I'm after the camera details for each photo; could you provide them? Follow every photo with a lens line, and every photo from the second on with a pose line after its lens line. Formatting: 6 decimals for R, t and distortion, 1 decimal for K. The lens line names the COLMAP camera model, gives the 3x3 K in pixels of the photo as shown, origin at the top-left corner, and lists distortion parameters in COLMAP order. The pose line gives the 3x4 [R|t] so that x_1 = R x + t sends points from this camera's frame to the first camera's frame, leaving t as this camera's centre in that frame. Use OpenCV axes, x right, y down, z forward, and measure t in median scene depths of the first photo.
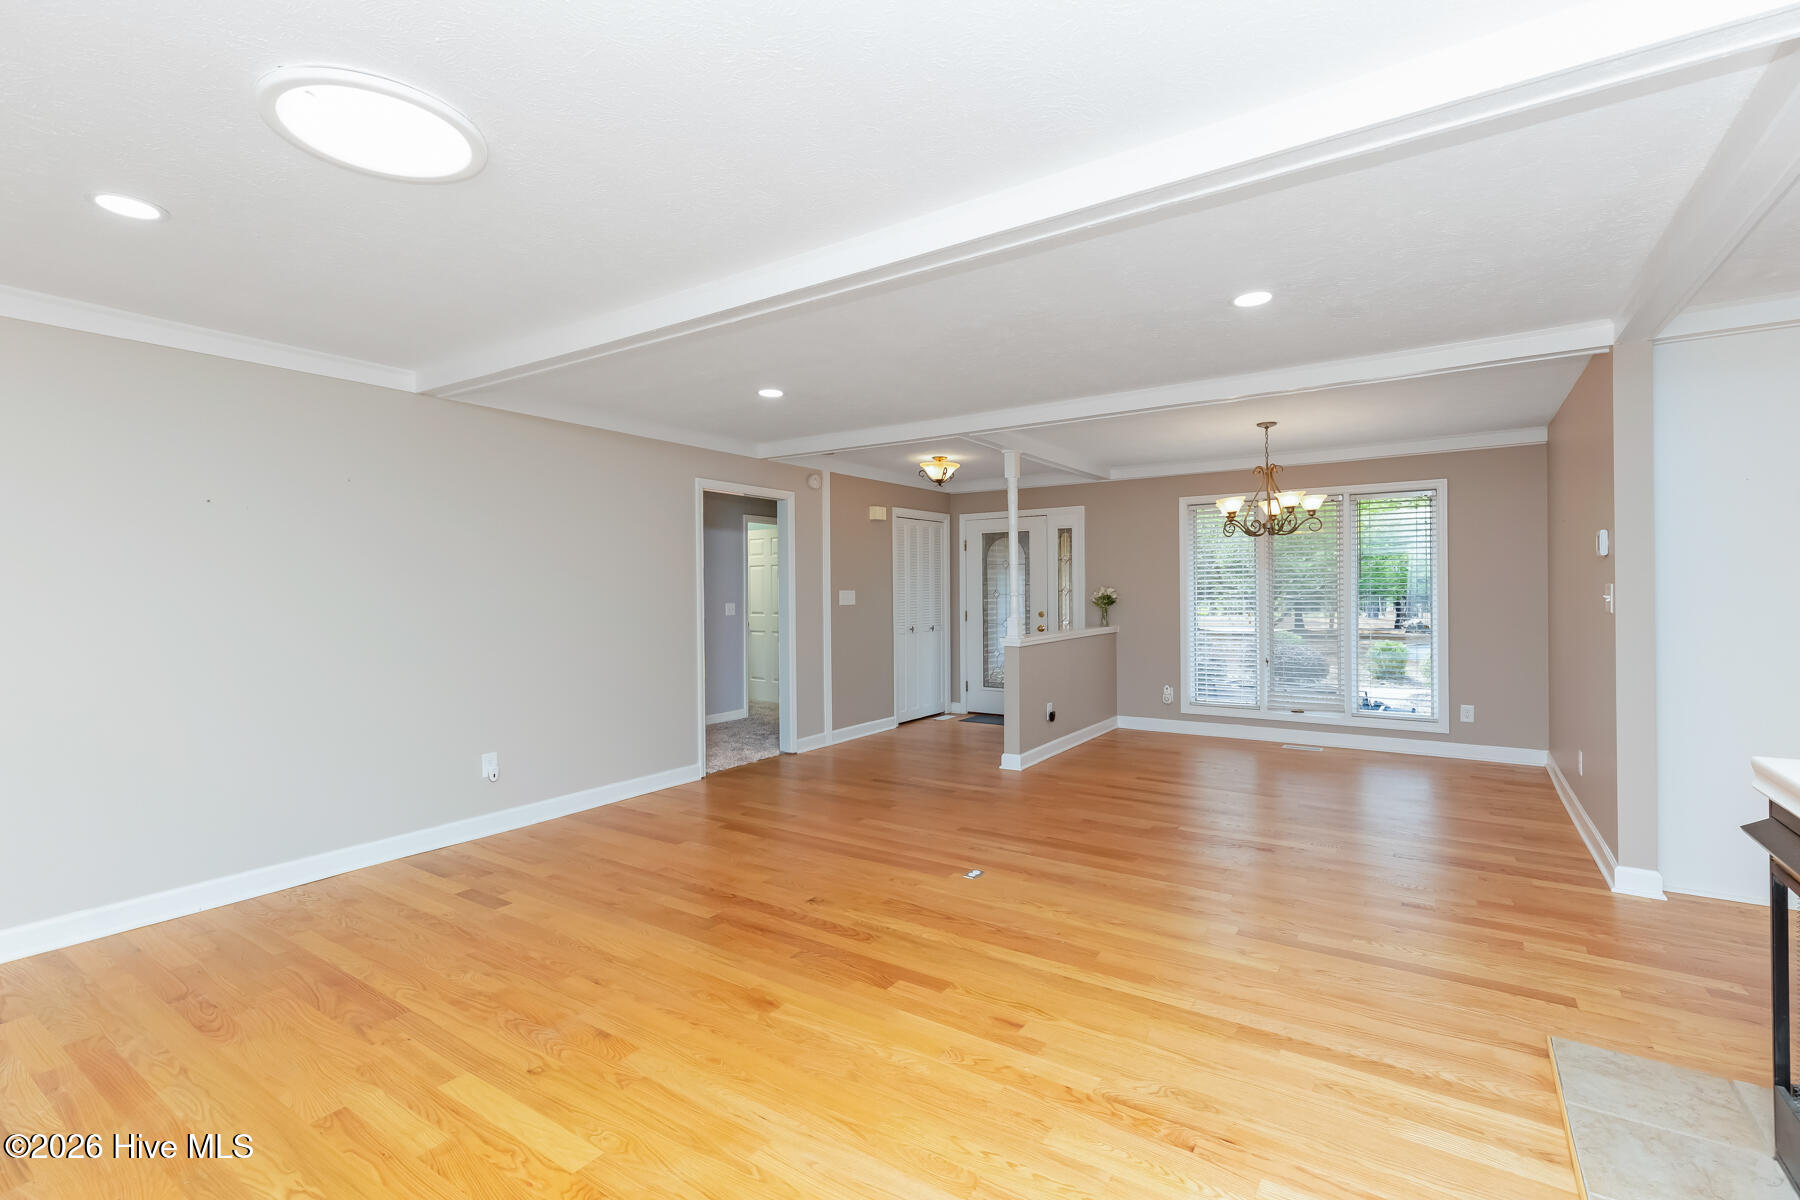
lens RADIAL K [[812.0, 0, 906.5], [0, 812.0, 580.8], [0, 0, 1]] dist [-0.001199, -0.000022]
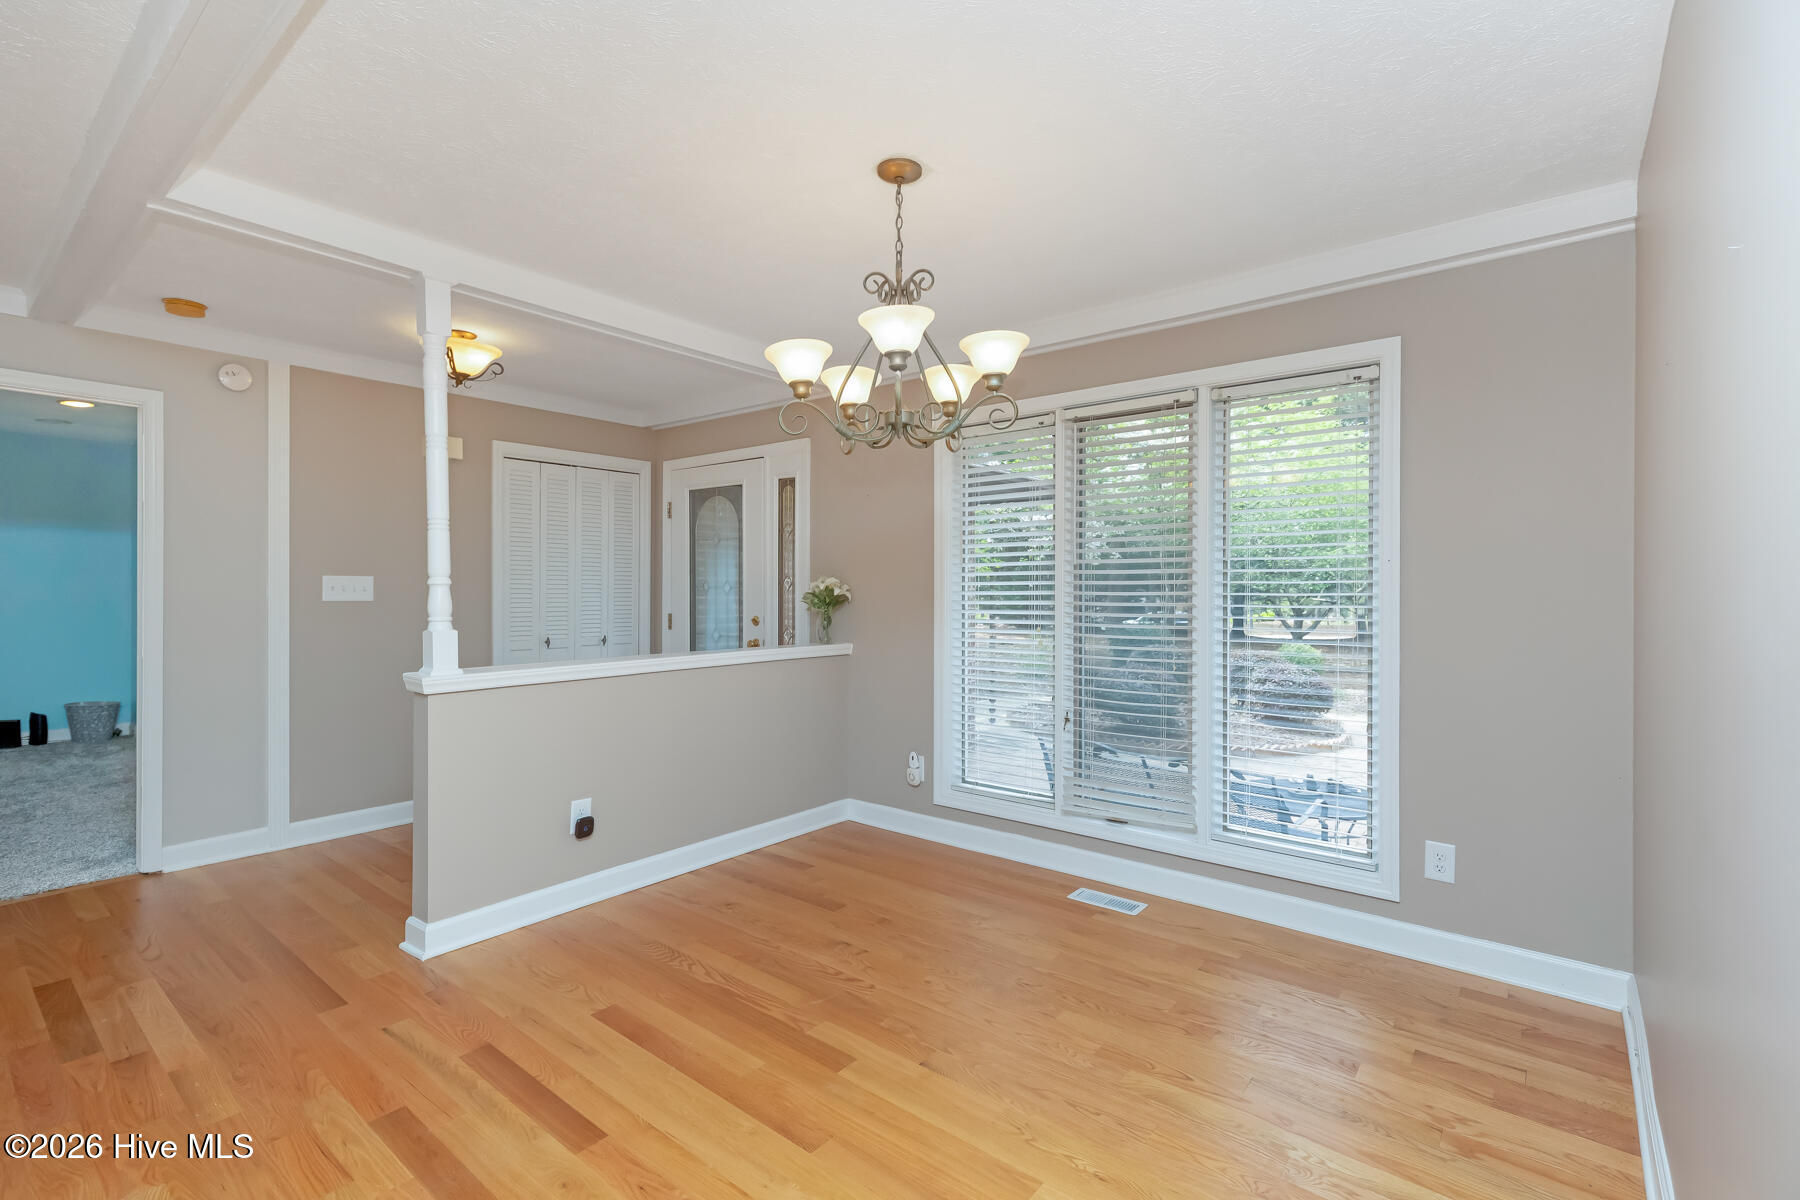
lens RADIAL K [[801.3, 0, 925.4], [0, 801.3, 579.2], [0, 0, 1]] dist [0.001484, 0.000293]
pose [[0.997086, 0.010830, -0.075511, 0.400065], [-0.010801, 0.999941, 0.000788, 0.009922], [0.075515, 0.000030, 0.997145, 0.489362]]
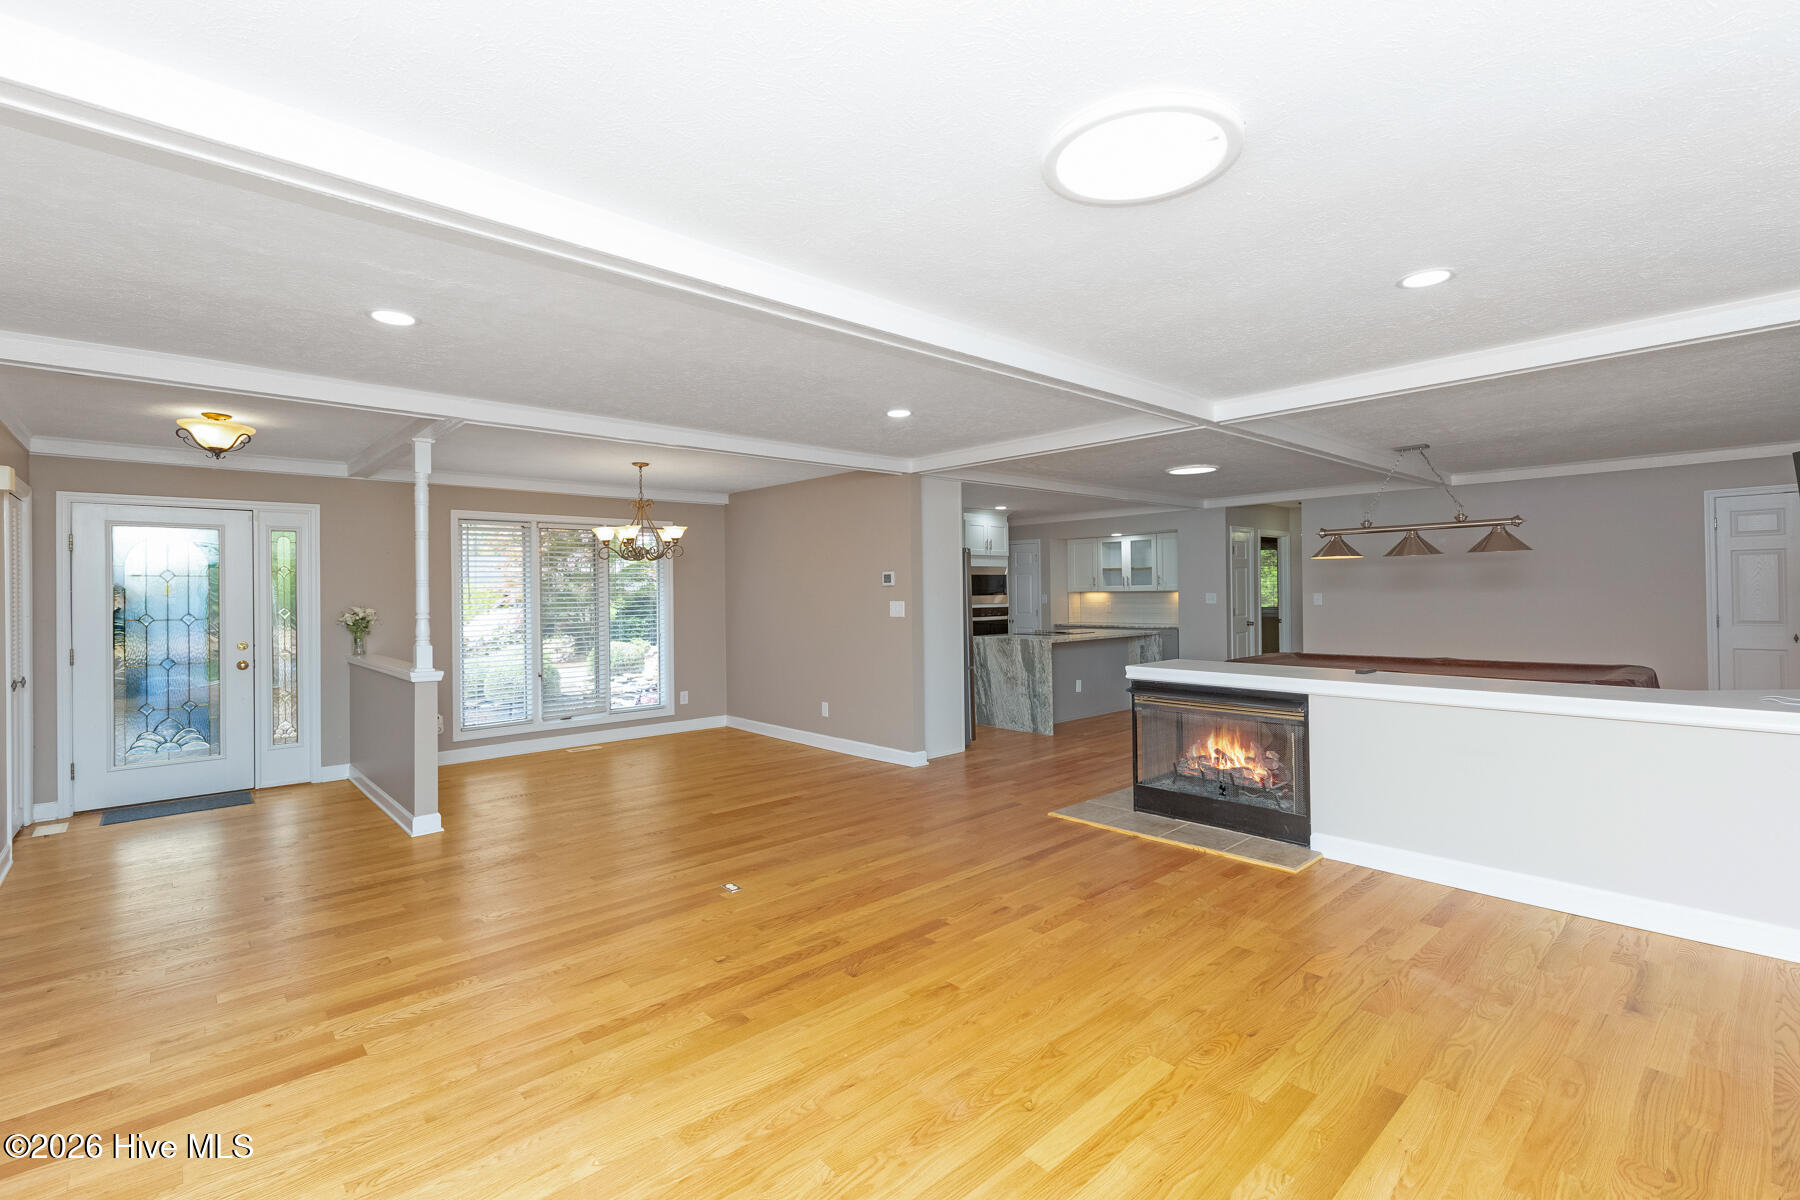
lens RADIAL K [[812.0, 0, 906.5], [0, 812.0, 580.8], [0, 0, 1]] dist [-0.001199, -0.000022]
pose [[0.237561, 0.016133, 0.971239, -0.468765], [0.009870, 0.999770, -0.019021, 0.000977], [-0.971323, 0.014105, 0.237347, 0.299642]]
